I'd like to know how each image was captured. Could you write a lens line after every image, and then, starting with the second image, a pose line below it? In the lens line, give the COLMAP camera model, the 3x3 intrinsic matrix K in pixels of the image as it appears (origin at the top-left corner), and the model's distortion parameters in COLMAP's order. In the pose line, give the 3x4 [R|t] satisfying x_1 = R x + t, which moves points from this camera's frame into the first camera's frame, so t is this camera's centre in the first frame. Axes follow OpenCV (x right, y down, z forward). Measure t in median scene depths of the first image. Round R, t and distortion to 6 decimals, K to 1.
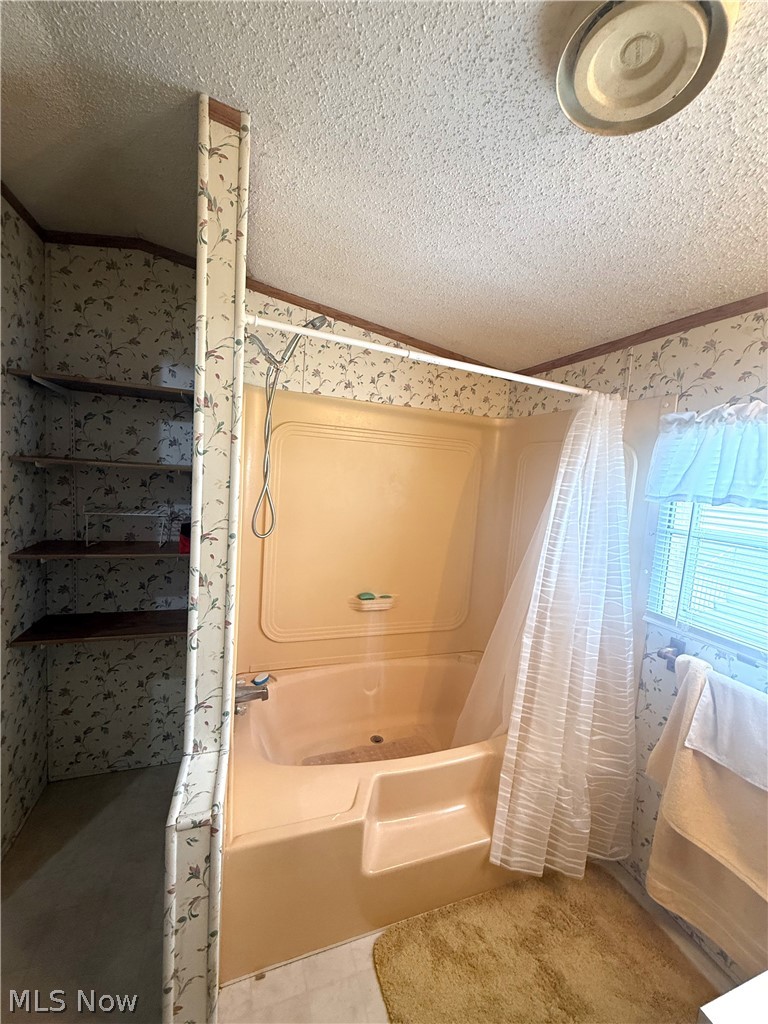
lens RADIAL K [[405.1, 0, 385.2], [0, 405.1, 512.8], [0, 0, 1]] dist [-0.001802, 0.000421]
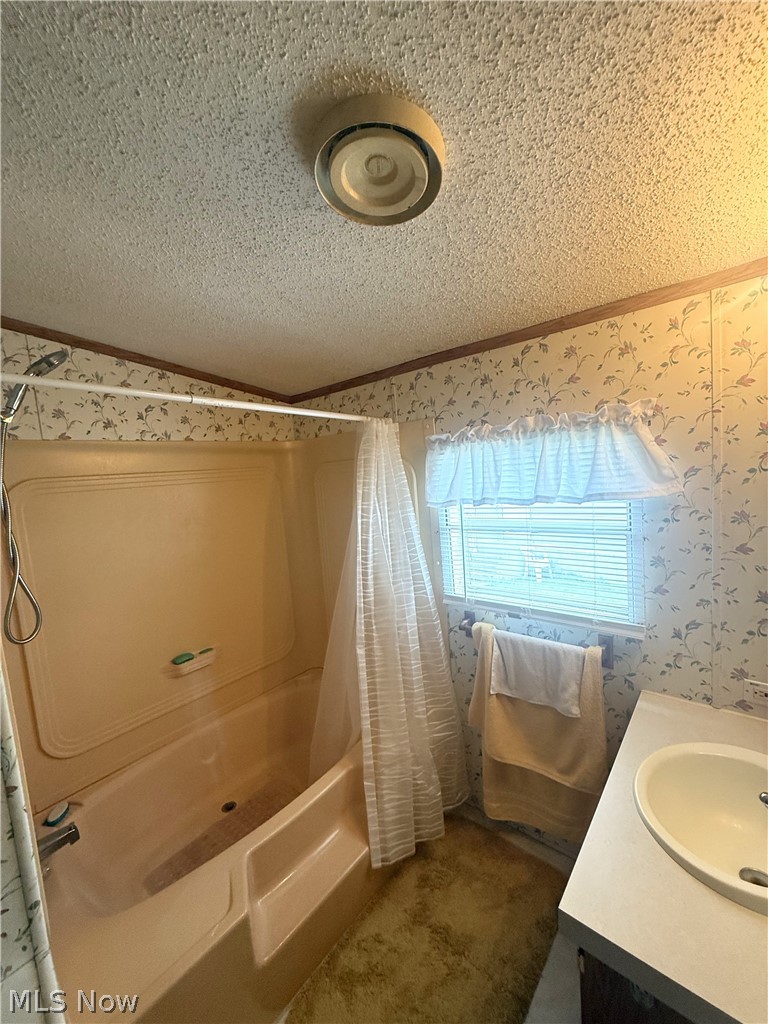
lens RADIAL K [[405.1, 0, 382.5], [0, 405.1, 512.1], [0, 0, 1]] dist [-0.001802, 0.000421]
pose [[0.859817, -0.185854, 0.475577, -0.050513], [0.186392, 0.981373, 0.046531, -0.100880], [-0.475366, 0.048636, 0.878443, 0.008083]]
